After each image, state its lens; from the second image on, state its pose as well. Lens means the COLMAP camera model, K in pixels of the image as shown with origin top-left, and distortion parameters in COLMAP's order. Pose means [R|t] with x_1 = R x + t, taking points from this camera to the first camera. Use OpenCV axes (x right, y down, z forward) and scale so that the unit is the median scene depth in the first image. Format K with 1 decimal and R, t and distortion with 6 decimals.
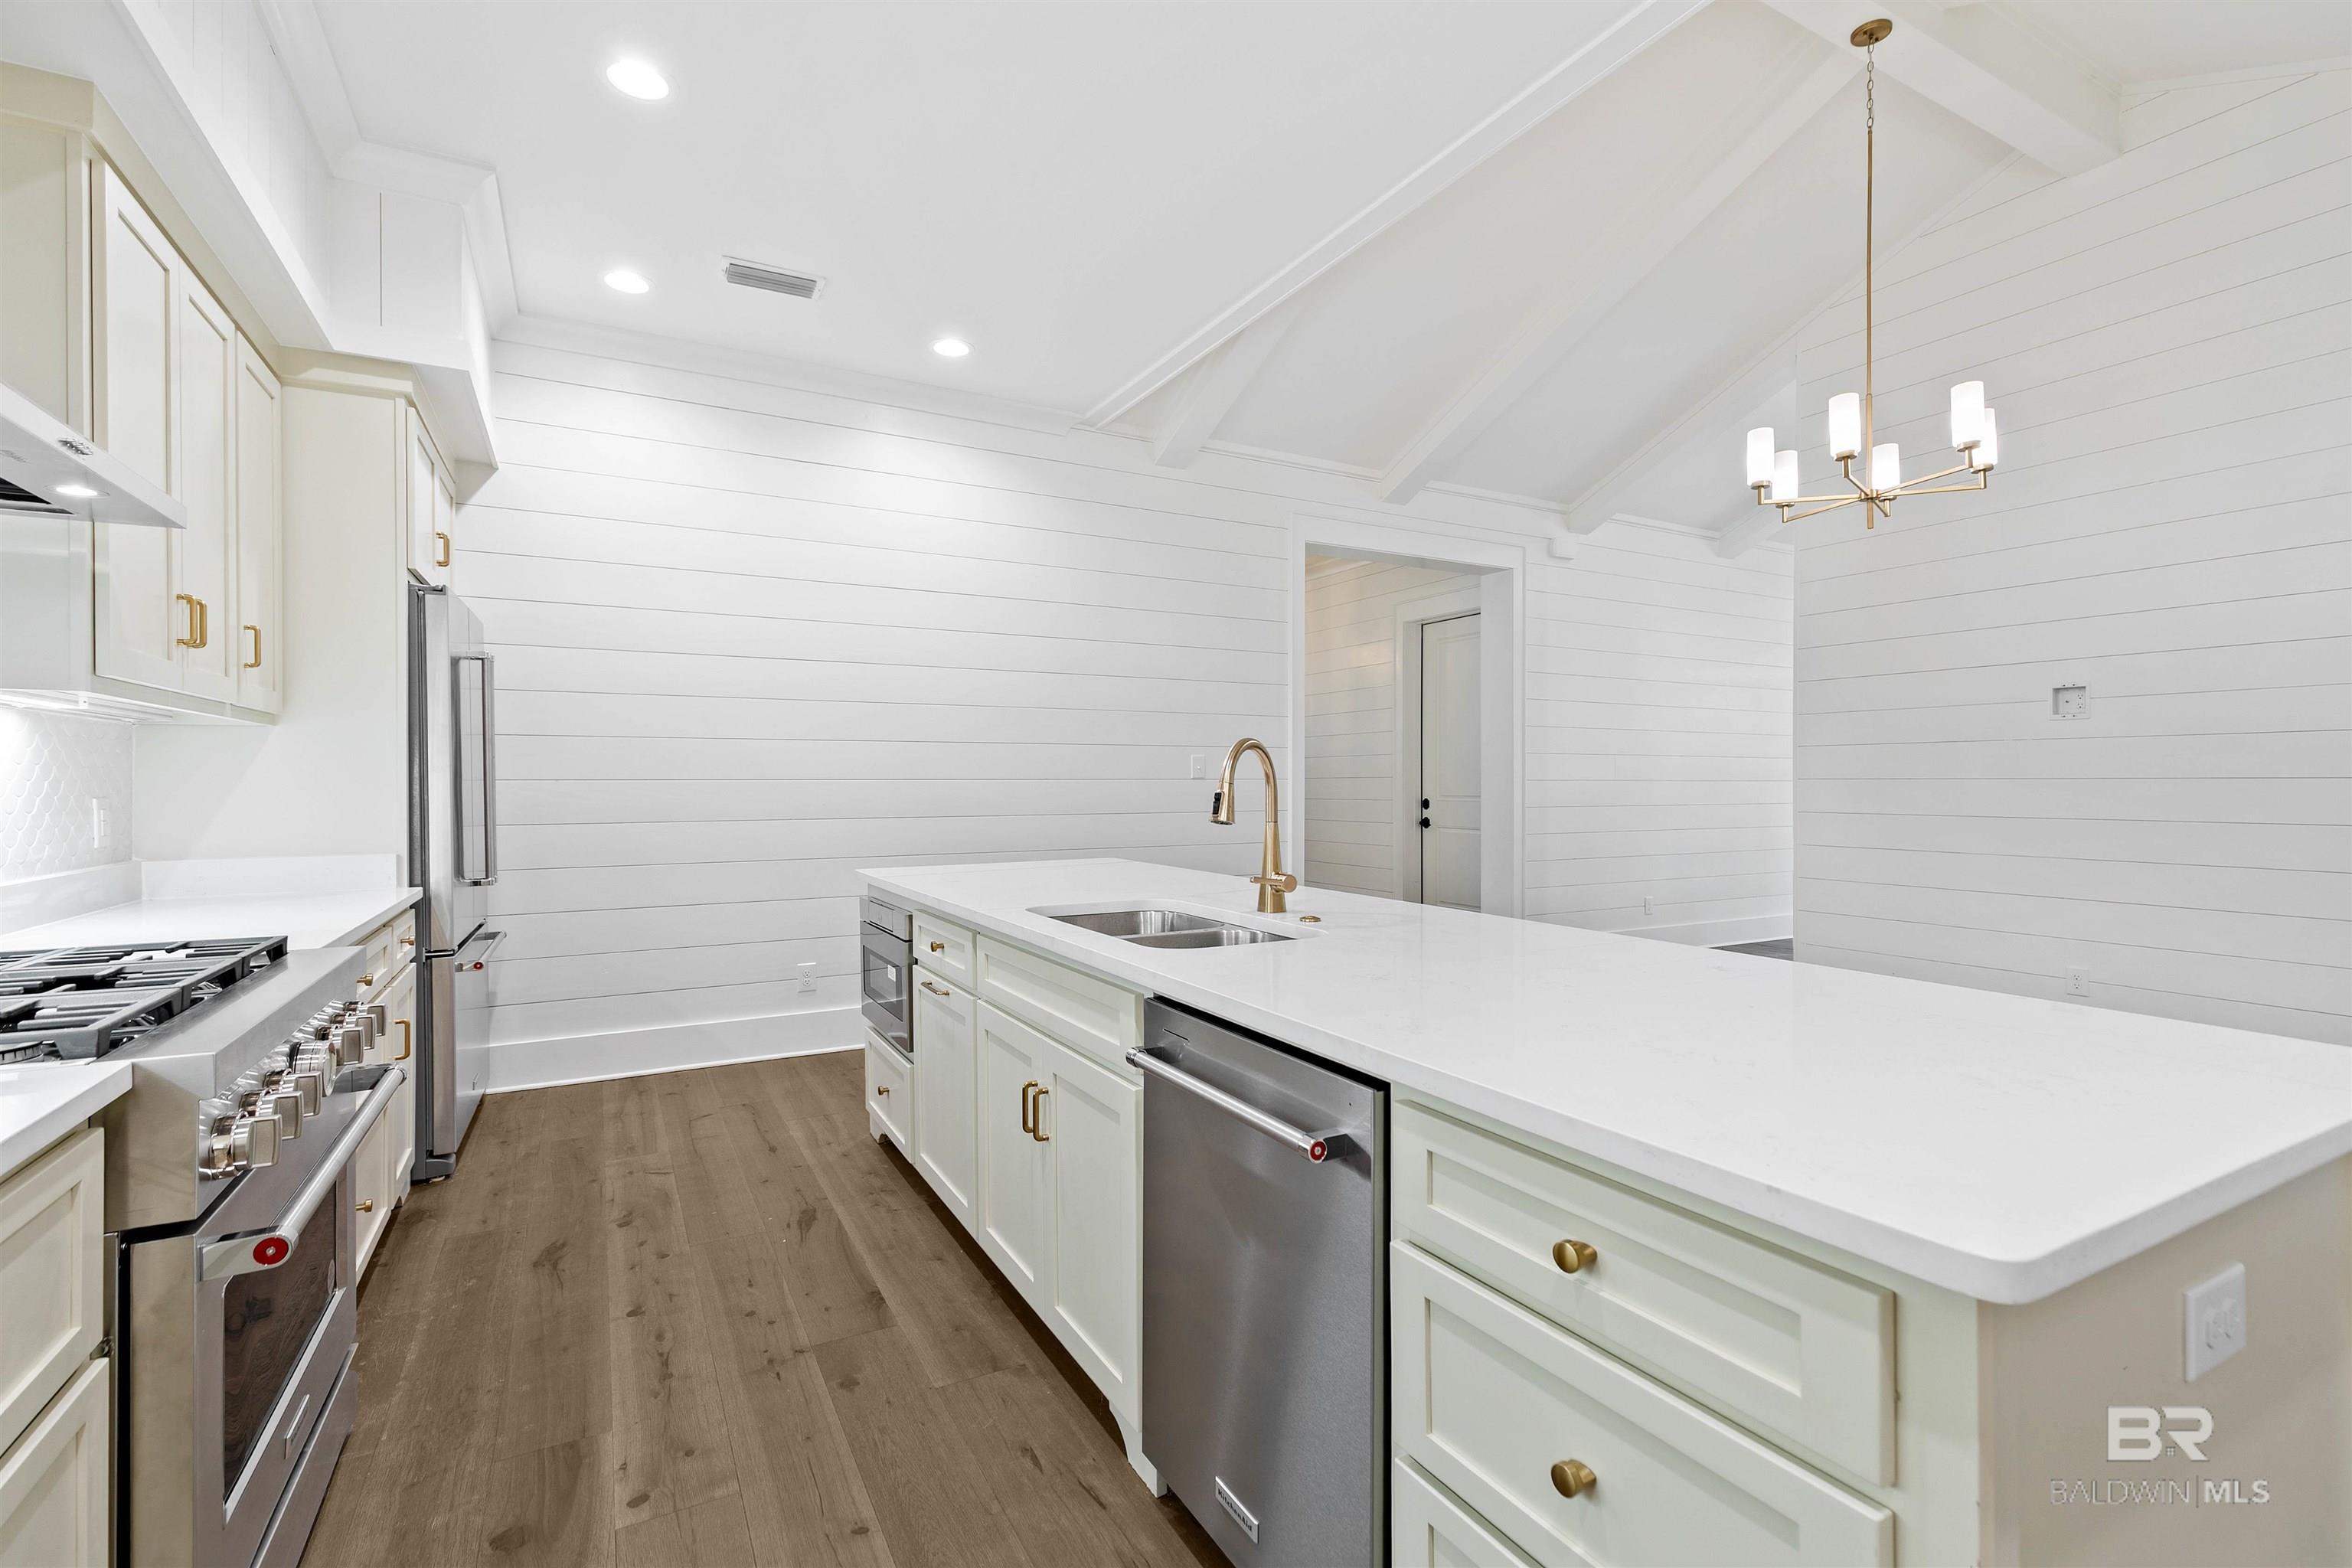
lens RADIAL K [[1056.3, 0, 1176.0], [0, 1056.3, 784.0], [0, 0, 1]] dist [0.007761, -0.001503]
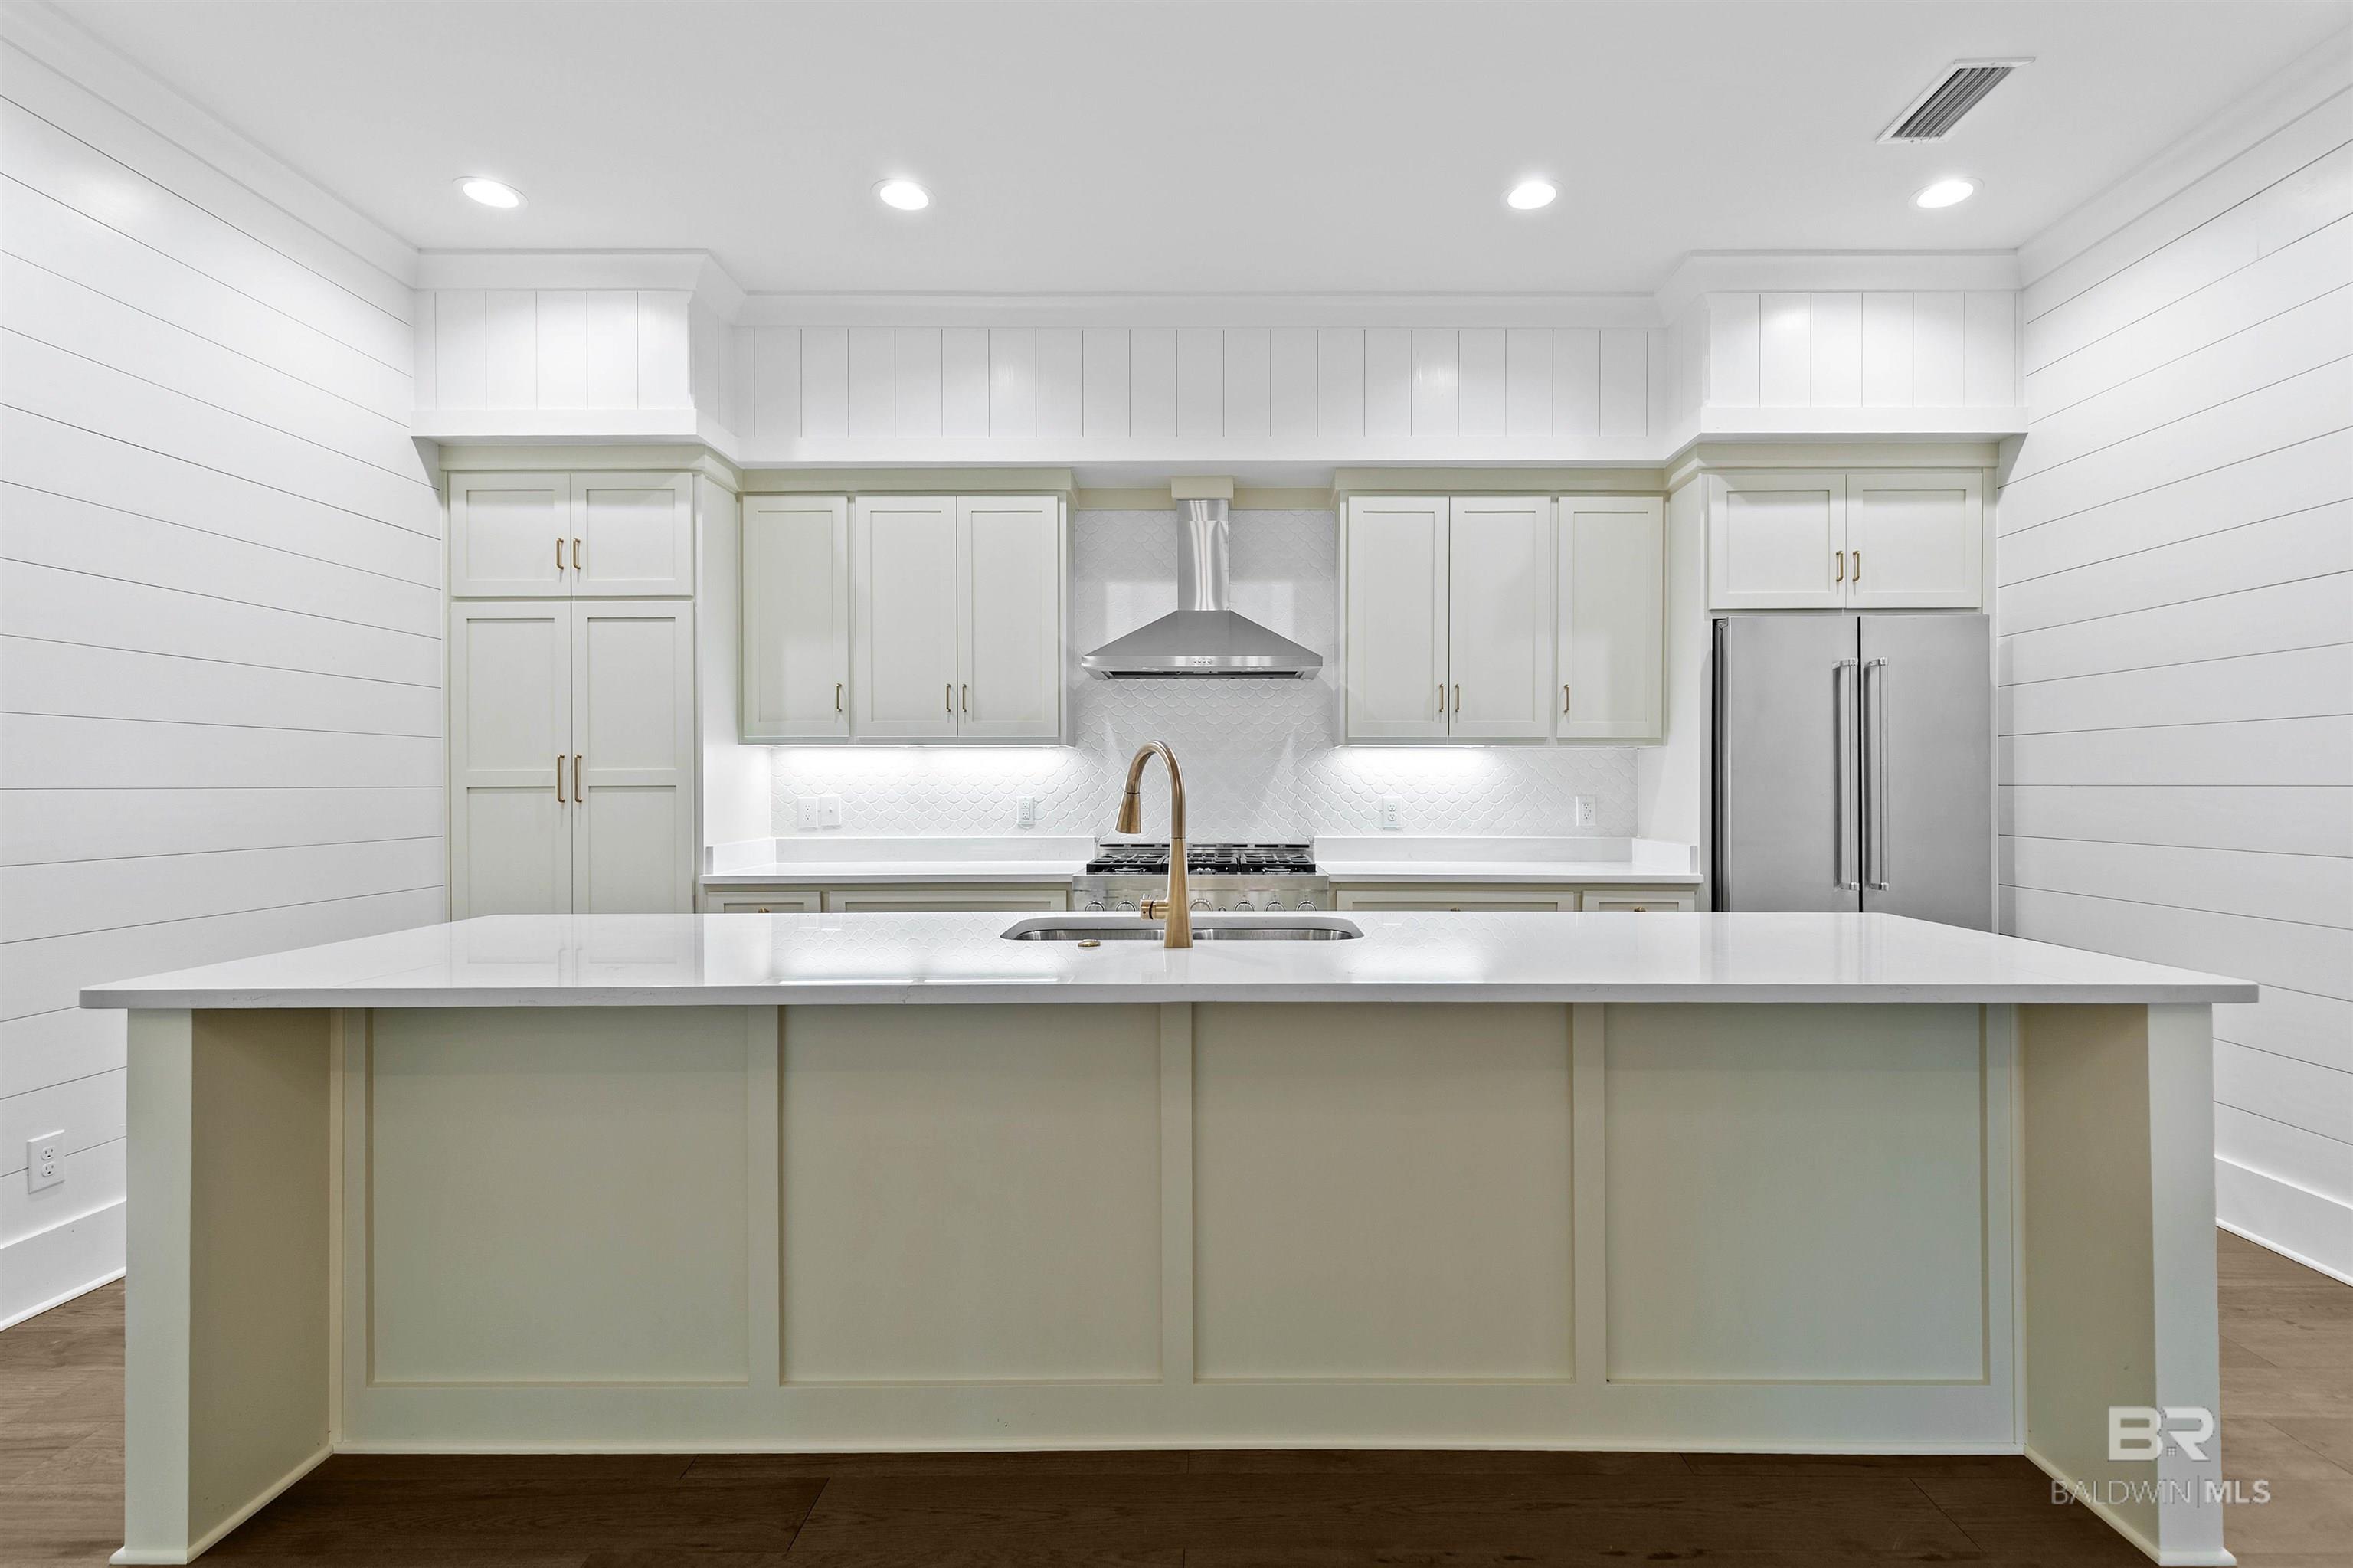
lens RADIAL K [[1096.4, 0, 1220.6], [0, 1096.4, 792.8], [0, 0, 1]] dist [0.003804, -0.000511]
pose [[-0.482068, 0.007264, -0.876104, 0.524947], [-0.003243, 0.999944, 0.010075, -0.005075], [0.876128, 0.007698, -0.482017, 0.917154]]
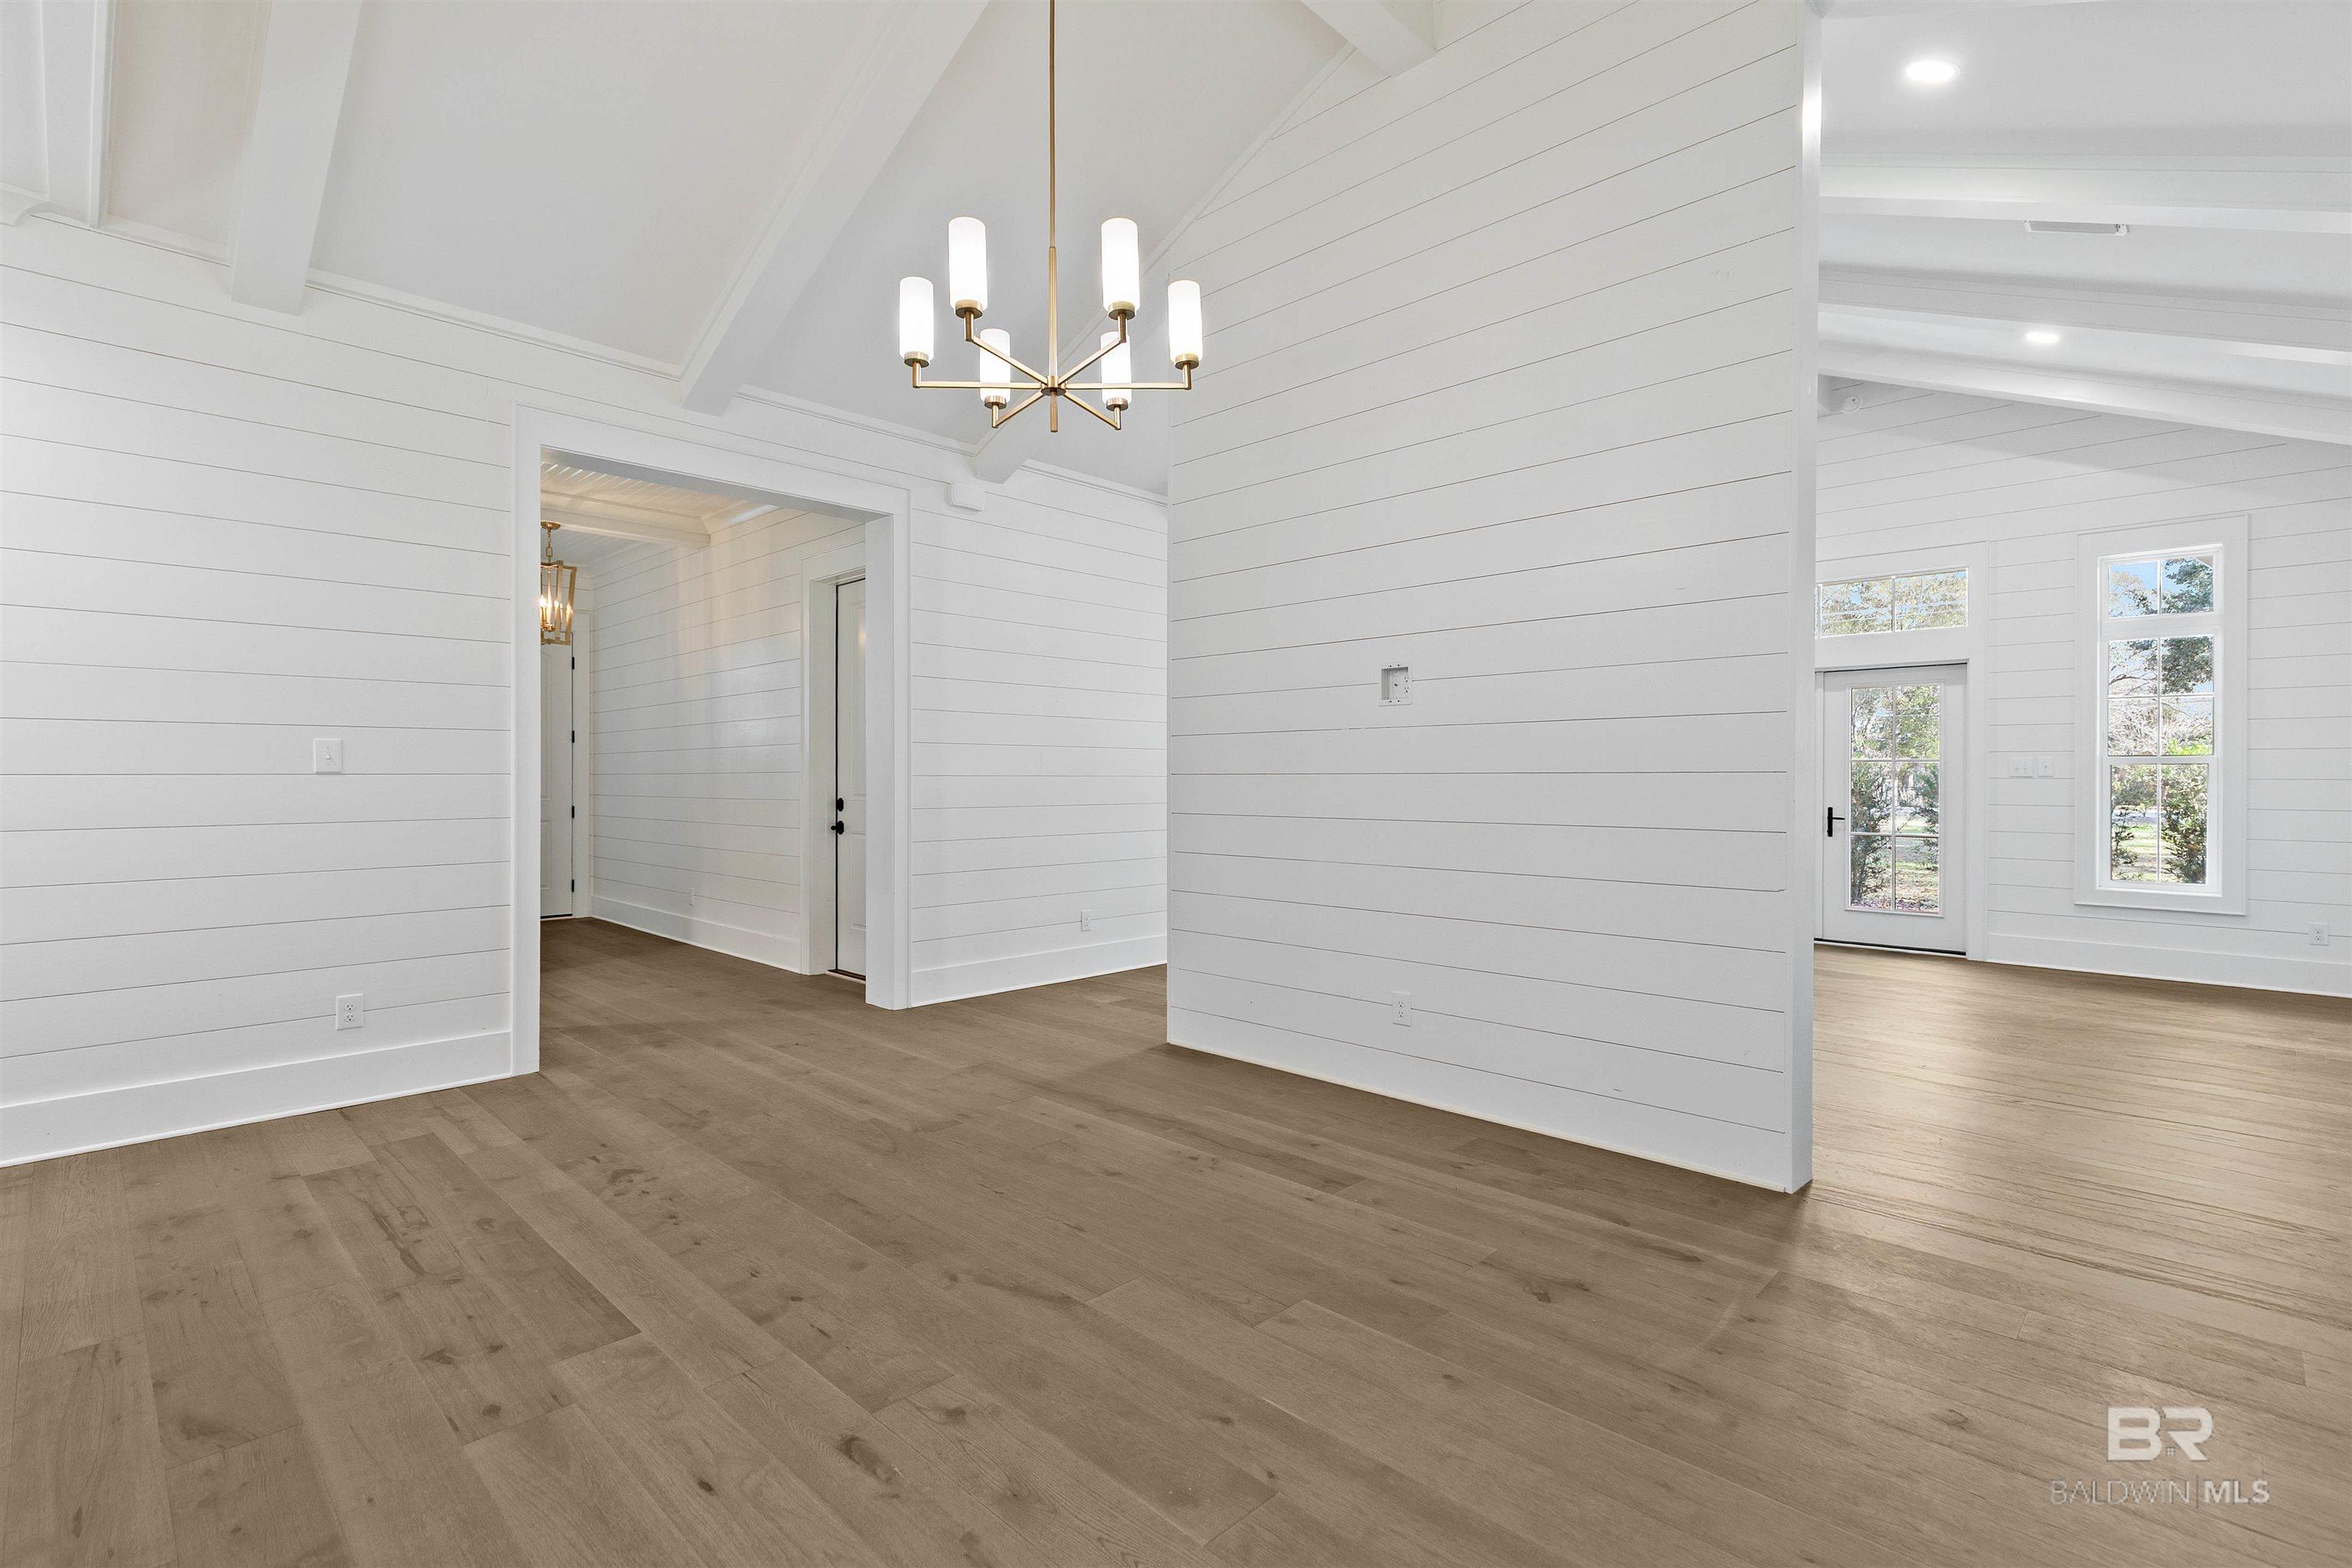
lens RADIAL K [[1083.4, 0, 1173.0], [0, 1083.4, 774.1], [0, 0, 1]] dist [0.008380, -0.001434]
pose [[0.957853, 0.000496, 0.287259, 0.503432], [0.000723, 0.999991, -0.004138, -0.001995], [-0.287258, 0.004171, 0.957844, 0.253291]]
